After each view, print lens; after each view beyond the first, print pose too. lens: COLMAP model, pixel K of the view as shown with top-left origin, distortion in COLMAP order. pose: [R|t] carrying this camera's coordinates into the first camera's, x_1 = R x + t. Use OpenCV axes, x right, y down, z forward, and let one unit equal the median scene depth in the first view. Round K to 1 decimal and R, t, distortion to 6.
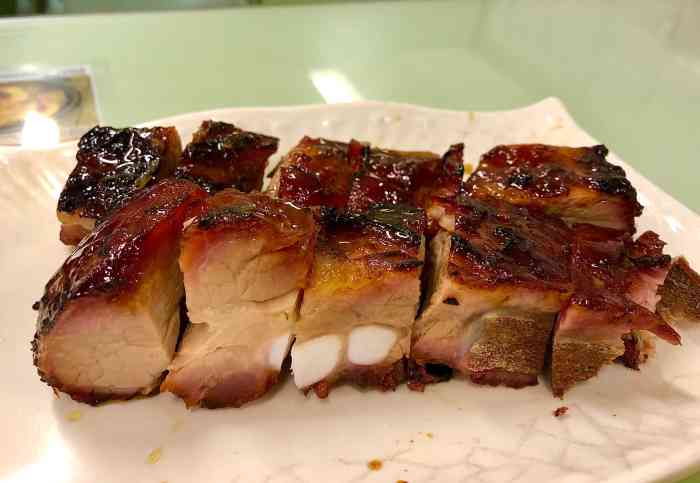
lens RADIAL K [[576.0, 0, 349.3], [0, 576.0, 241.8], [0, 0, 1]] dist [-0.037872, -0.004325]
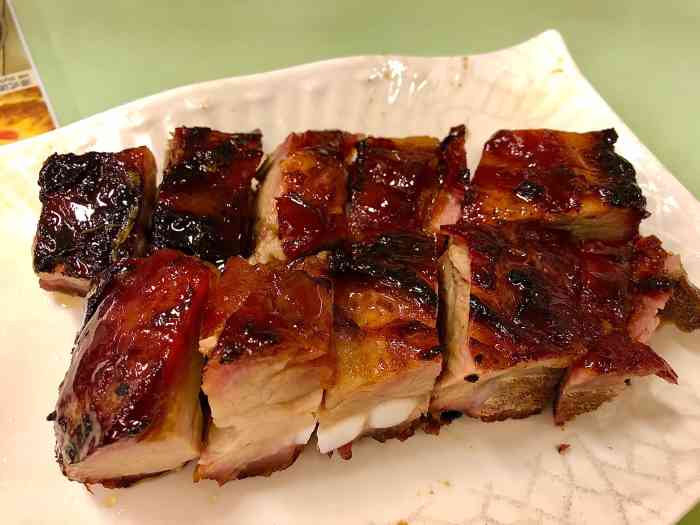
lens RADIAL K [[574.8, 0, 351.1], [0, 574.8, 262.2], [0, 0, 1]] dist [-0.040121, 0.001684]
pose [[0.995030, -0.061802, 0.078076, -0.096640], [0.031768, 0.940137, 0.339314, -0.417019], [-0.094372, -0.335147, 0.937427, 0.133257]]
